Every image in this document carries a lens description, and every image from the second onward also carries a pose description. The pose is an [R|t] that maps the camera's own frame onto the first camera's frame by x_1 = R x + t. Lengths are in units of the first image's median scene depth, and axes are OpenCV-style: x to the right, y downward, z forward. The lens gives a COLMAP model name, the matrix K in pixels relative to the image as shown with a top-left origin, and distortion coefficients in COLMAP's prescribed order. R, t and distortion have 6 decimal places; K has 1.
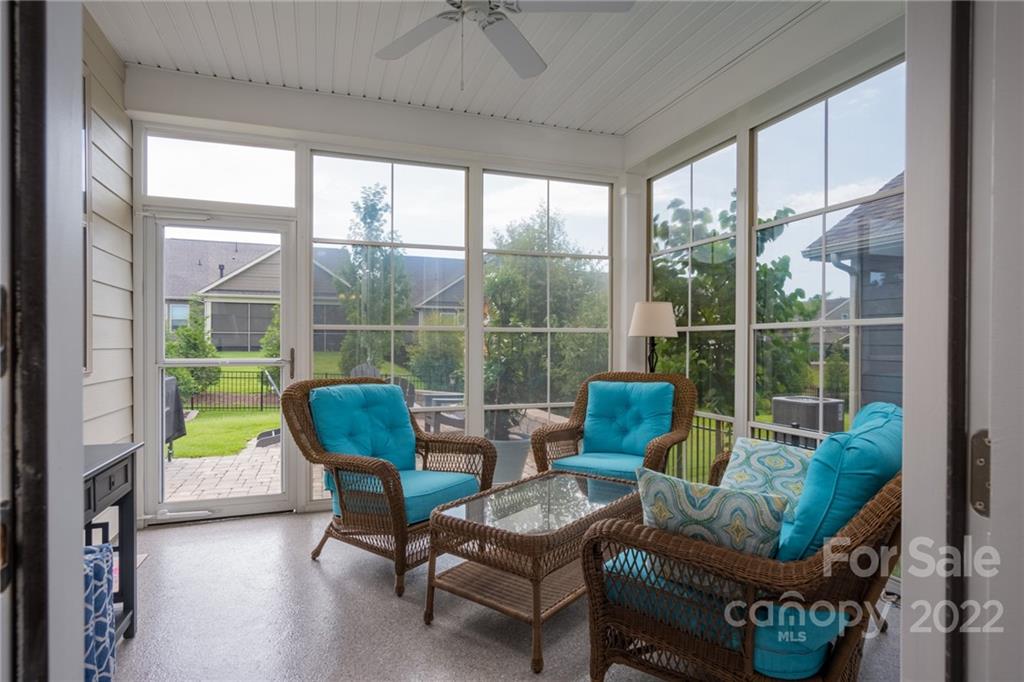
lens RADIAL K [[555.4, 0, 510.1], [0, 555.4, 343.3], [0, 0, 1]] dist [-0.007690, 0.002065]
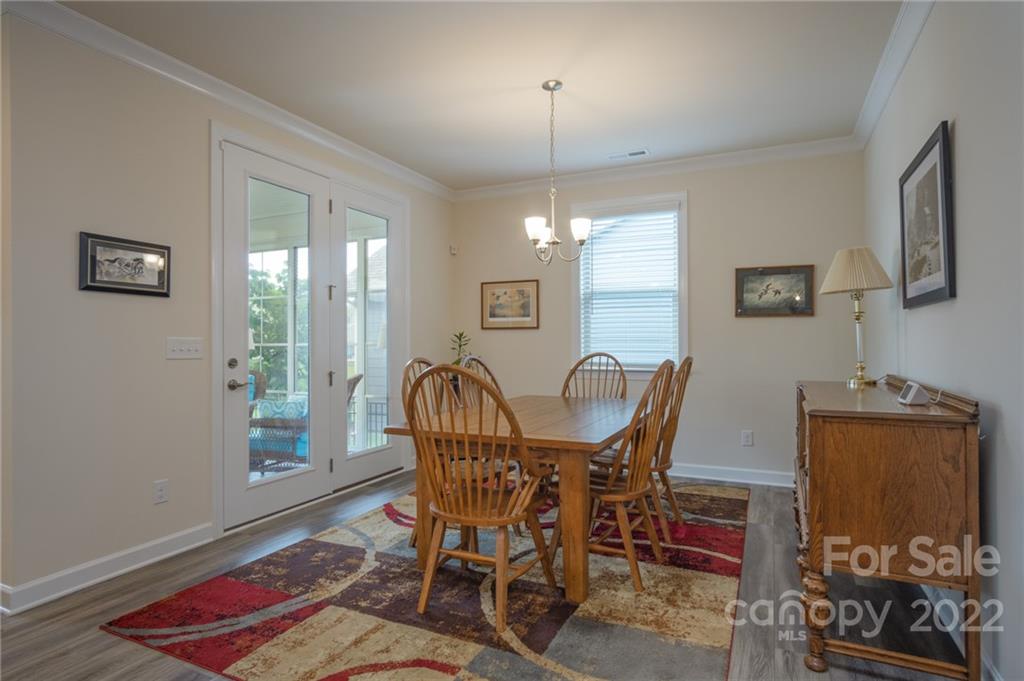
lens RADIAL K [[555.4, 0, 505.7], [0, 555.4, 340.5], [0, 0, 1]] dist [-0.007690, 0.002065]
pose [[0.717280, -0.003881, 0.696775, -0.361277], [0.010742, 0.999927, -0.005489, -0.021479], [-0.696703, 0.011422, 0.717269, -0.838103]]
